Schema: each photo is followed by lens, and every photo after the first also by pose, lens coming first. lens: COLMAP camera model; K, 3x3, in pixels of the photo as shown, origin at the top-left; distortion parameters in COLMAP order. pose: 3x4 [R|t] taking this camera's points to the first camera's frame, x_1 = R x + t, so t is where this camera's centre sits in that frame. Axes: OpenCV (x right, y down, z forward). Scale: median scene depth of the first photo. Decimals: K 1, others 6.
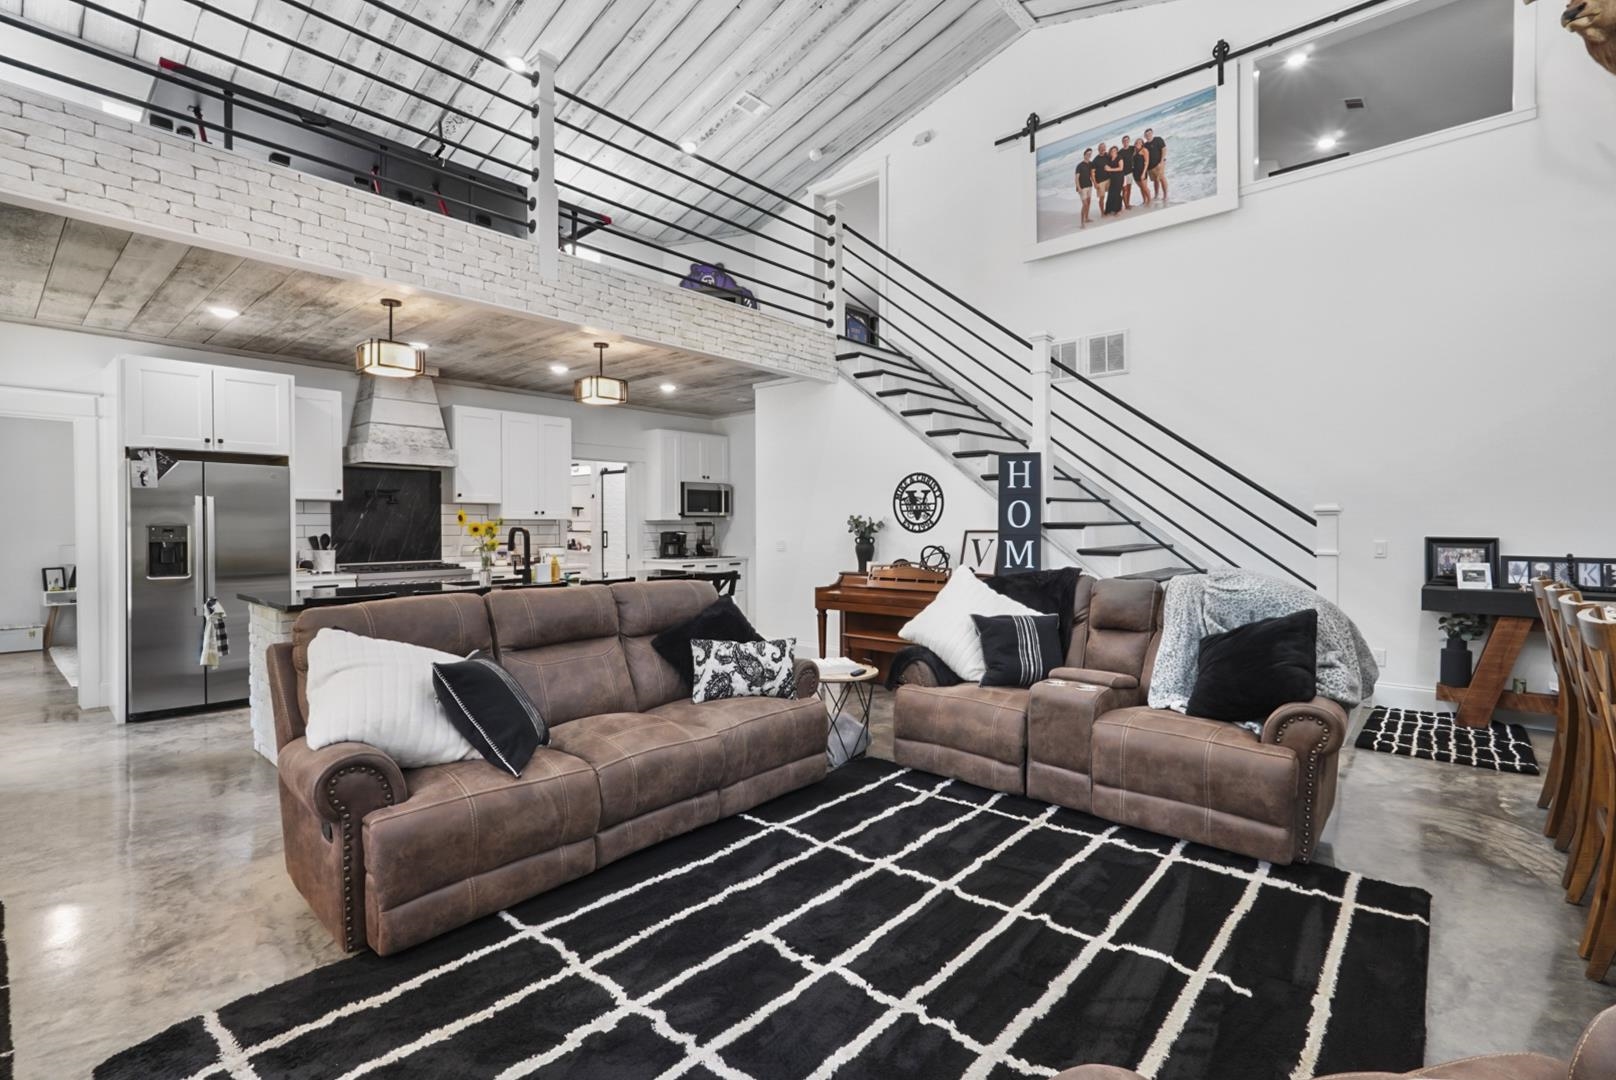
lens RADIAL K [[743.3, 0, 813.6], [0, 743.3, 539.6], [0, 0, 1]] dist [-0.020700, 0.011032]
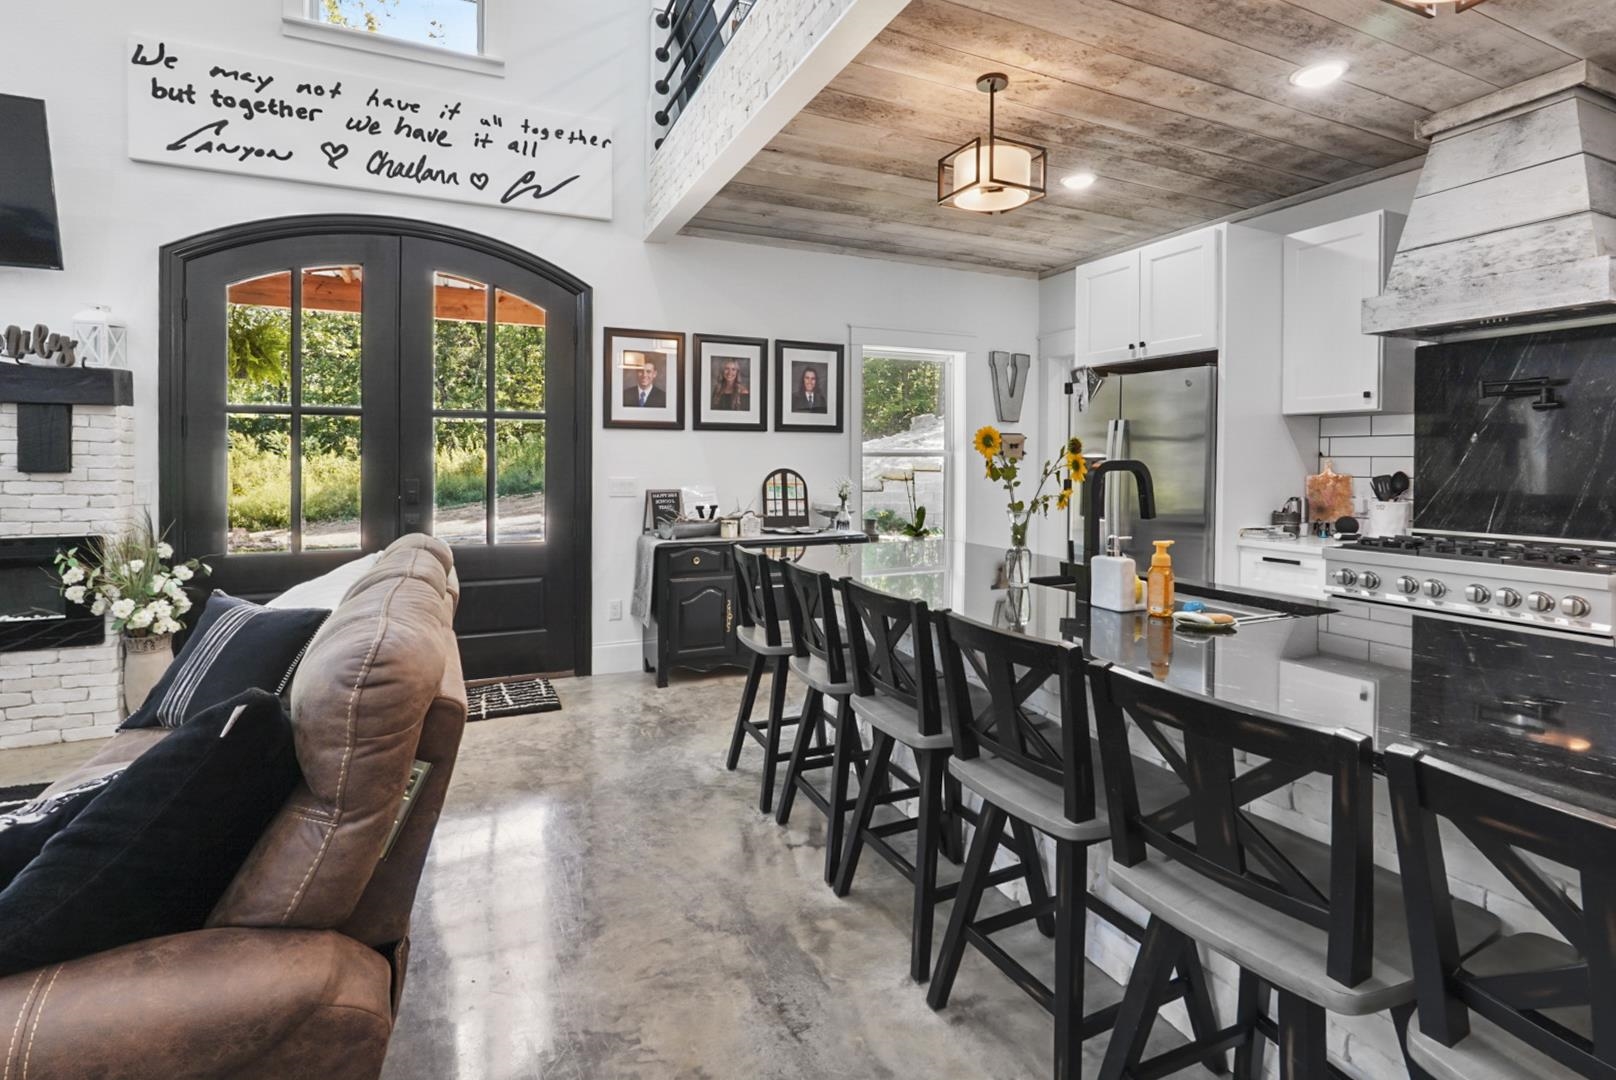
lens RADIAL K [[767.8, 0, 810.2], [0, 767.8, 469.2], [0, 0, 1]] dist [-0.023666, 0.014618]
pose [[-0.406660, 0.013504, -0.913480, 0.040335], [-0.018260, 0.999571, 0.022905, -0.015074], [0.913397, 0.025995, -0.406239, 0.841662]]
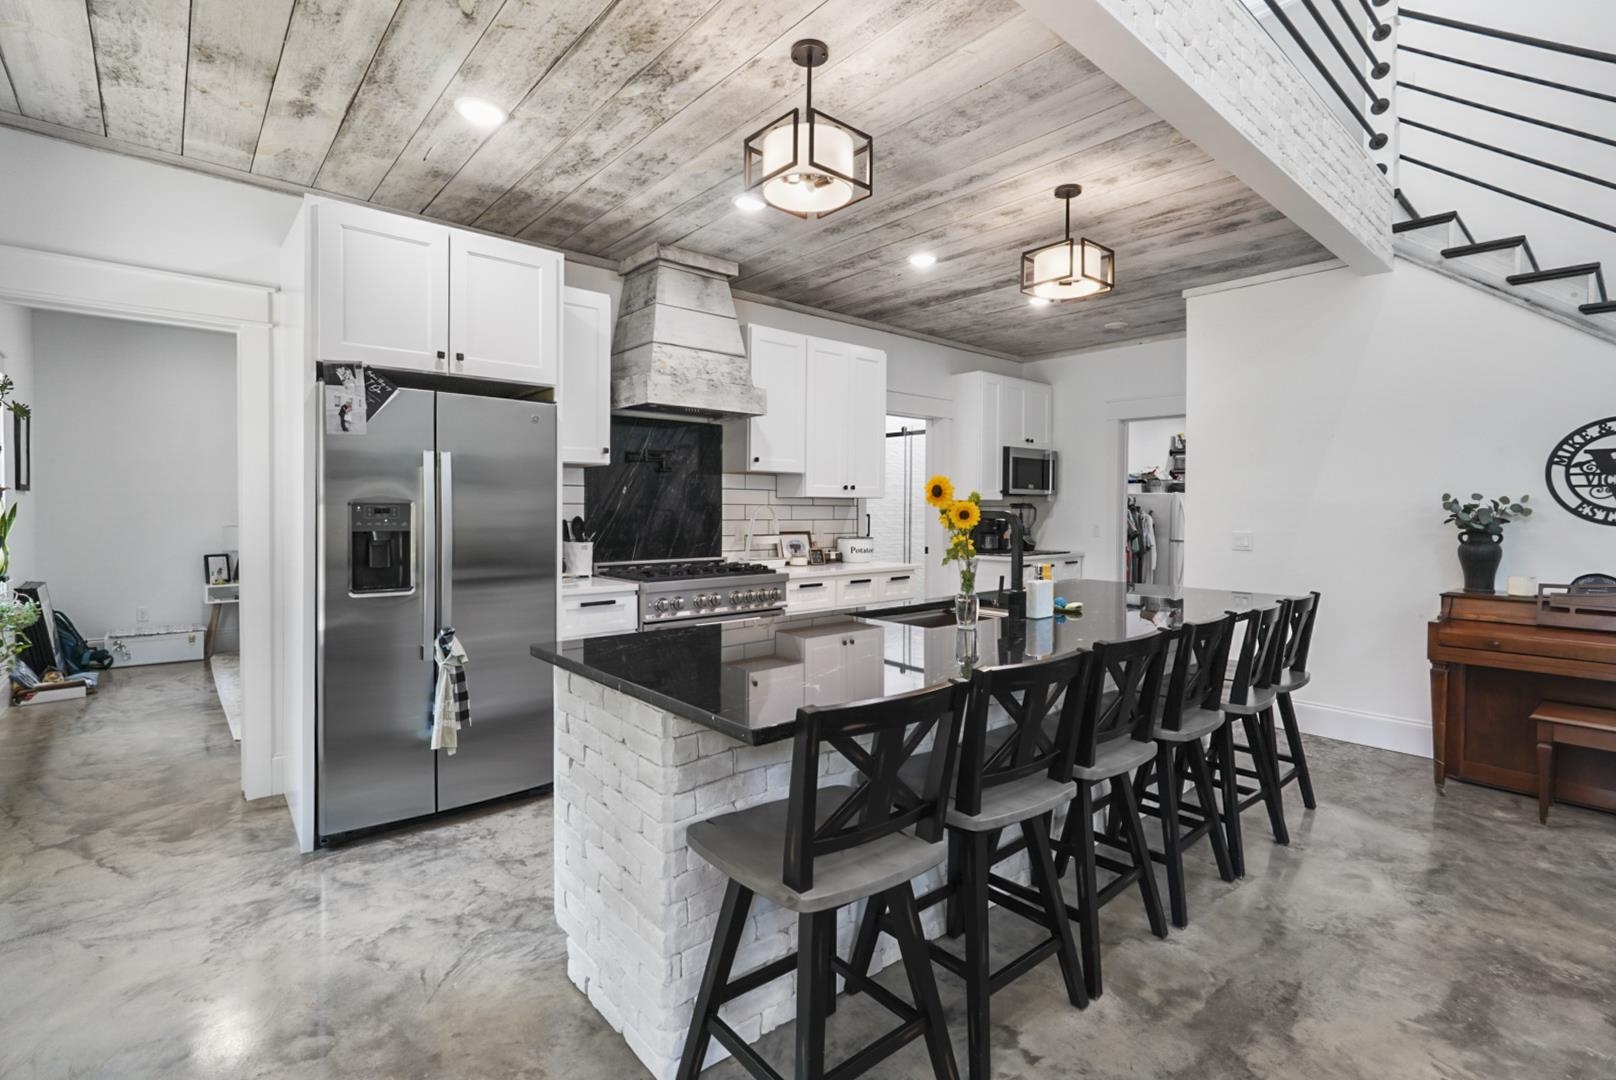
lens RADIAL K [[748.7, 0, 810.2], [0, 748.7, 523.7], [0, 0, 1]] dist [-0.023395, 0.012457]
pose [[0.990861, 0.010988, -0.134439, -0.376347], [-0.010603, 0.999937, 0.003580, -0.006440], [0.134469, -0.002122, 0.990915, 0.380157]]
